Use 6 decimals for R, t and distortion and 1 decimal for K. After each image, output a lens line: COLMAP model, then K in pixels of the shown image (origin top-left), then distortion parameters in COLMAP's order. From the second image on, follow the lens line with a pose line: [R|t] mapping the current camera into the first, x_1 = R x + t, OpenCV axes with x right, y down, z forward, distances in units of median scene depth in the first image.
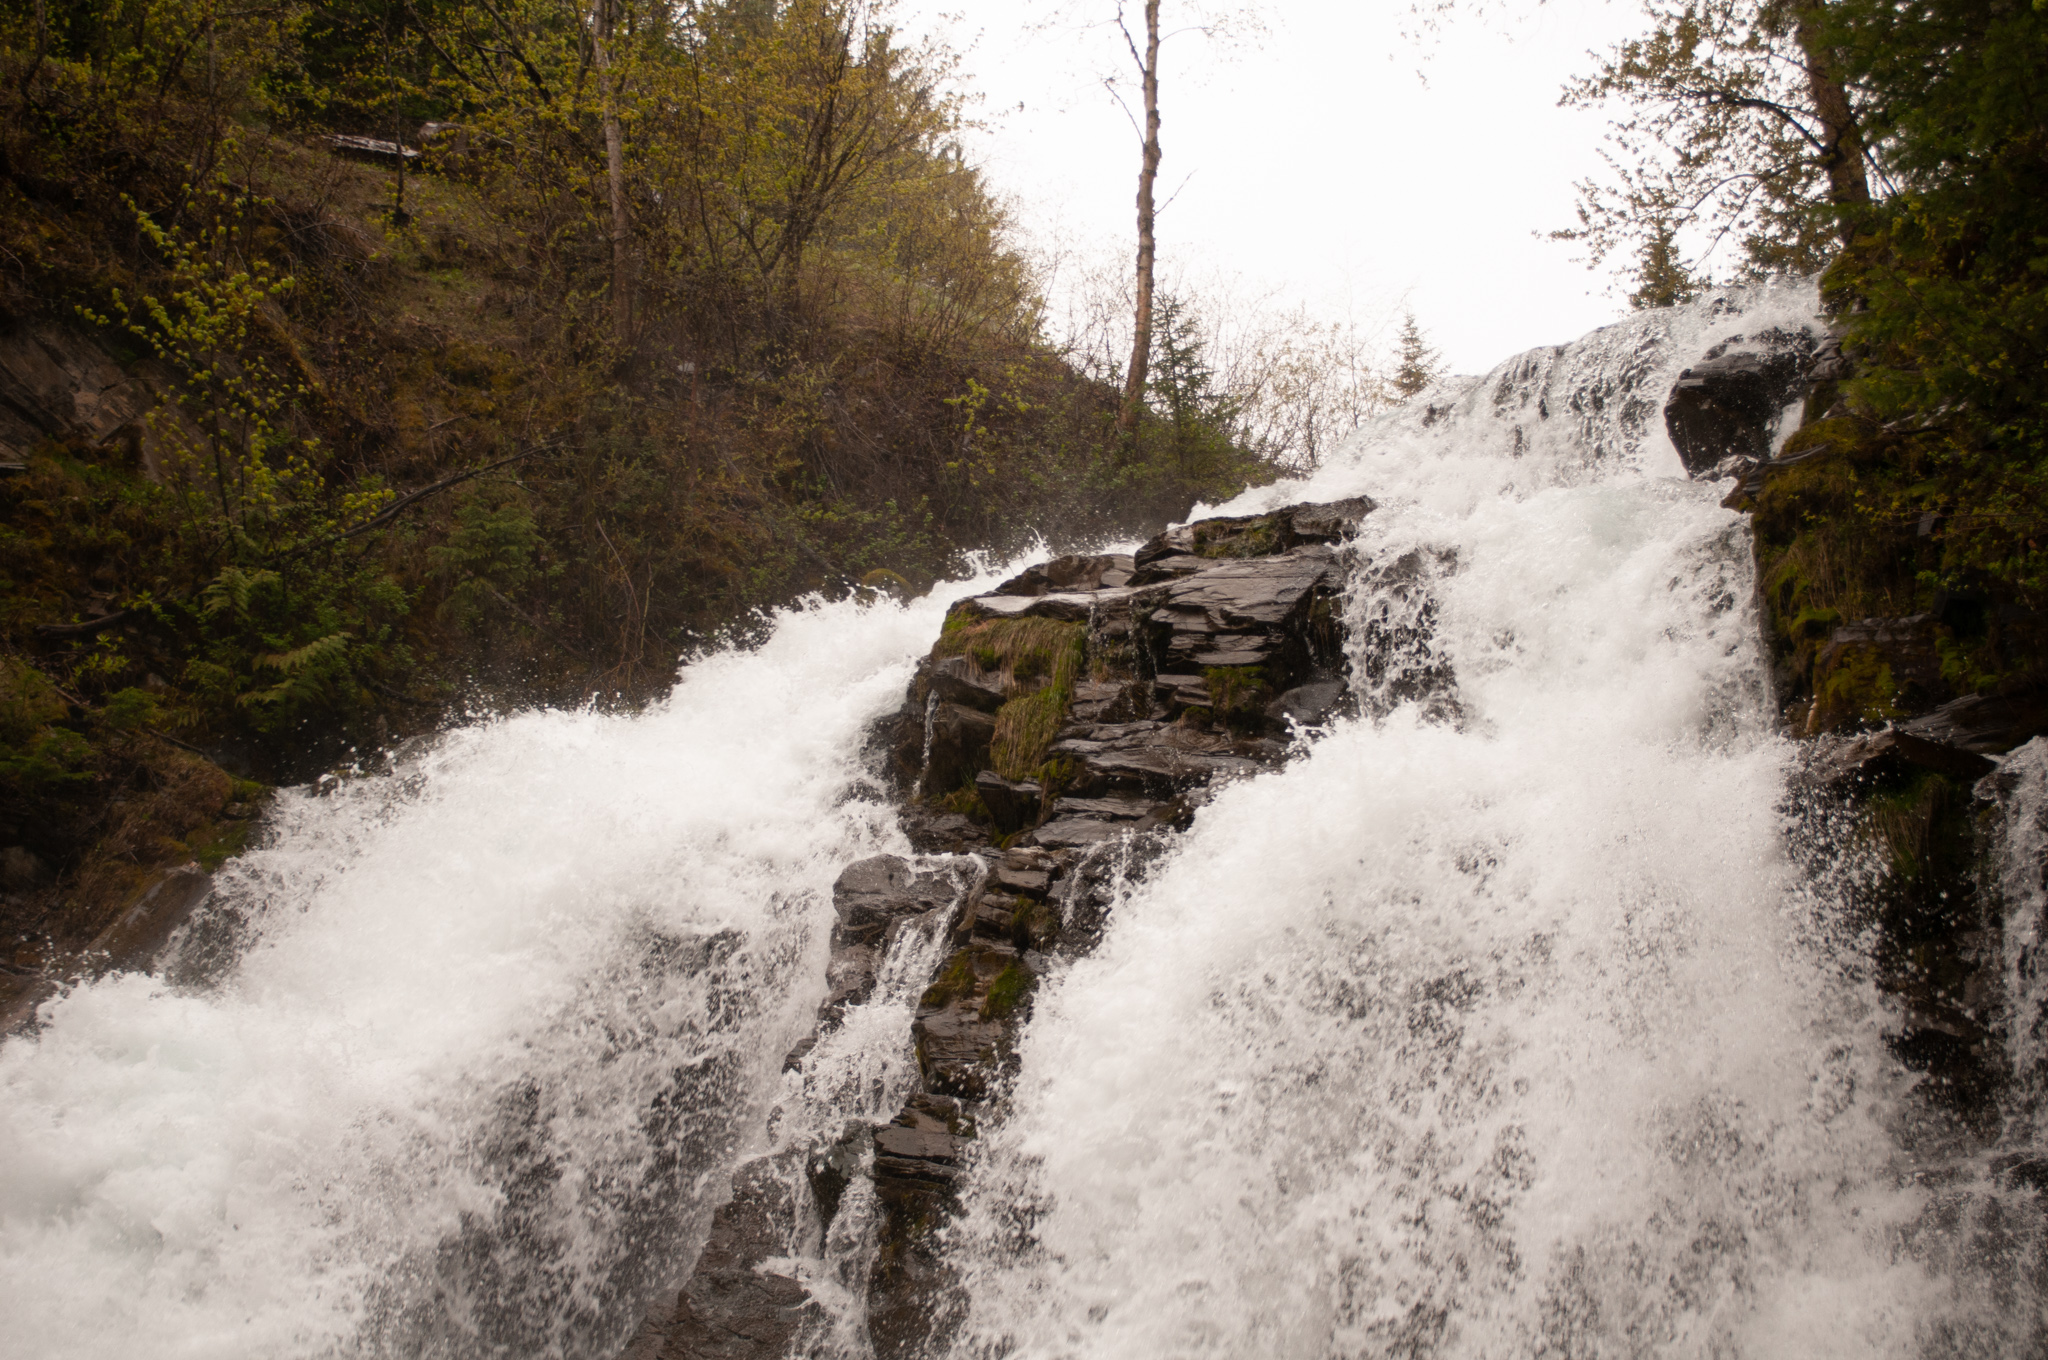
lens RADIAL K [[3028.2, 0, 1024.0], [0, 3028.2, 680.0], [0, 0, 1]] dist [-0.013648, 0.026987]
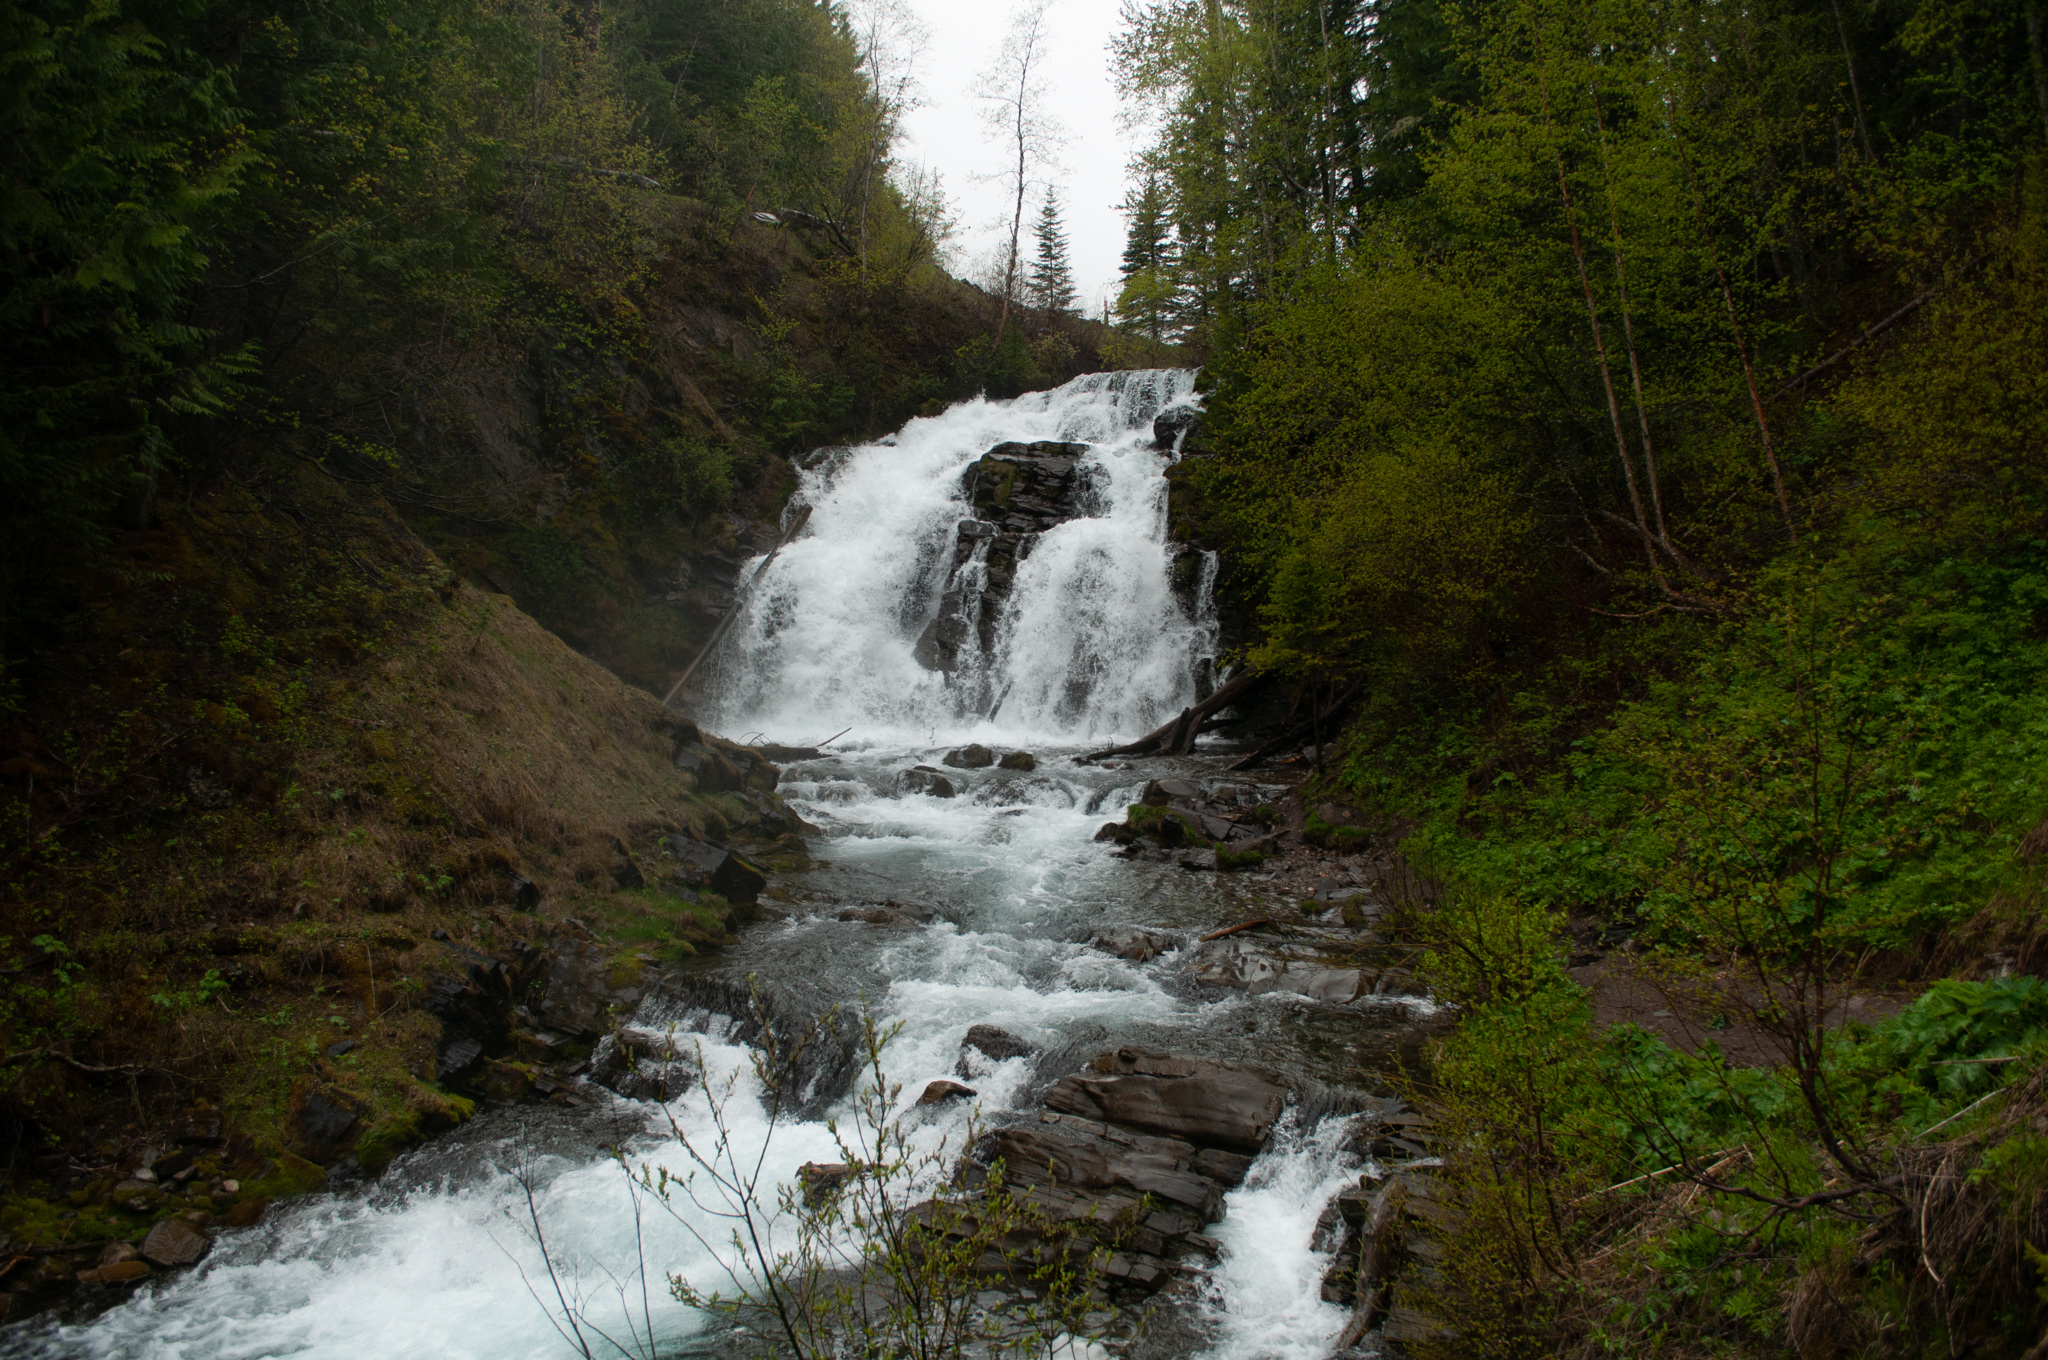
lens RADIAL K [[1613.4, 0, 1026.9], [0, 1613.4, 697.5], [0, 0, 1]] dist [-0.076199, 0.001428]
pose [[0.978930, 0.073477, 0.190518, -0.278794], [-0.130573, 0.942583, 0.307389, -0.306256], [-0.156993, -0.325788, 0.932317, -0.919686]]
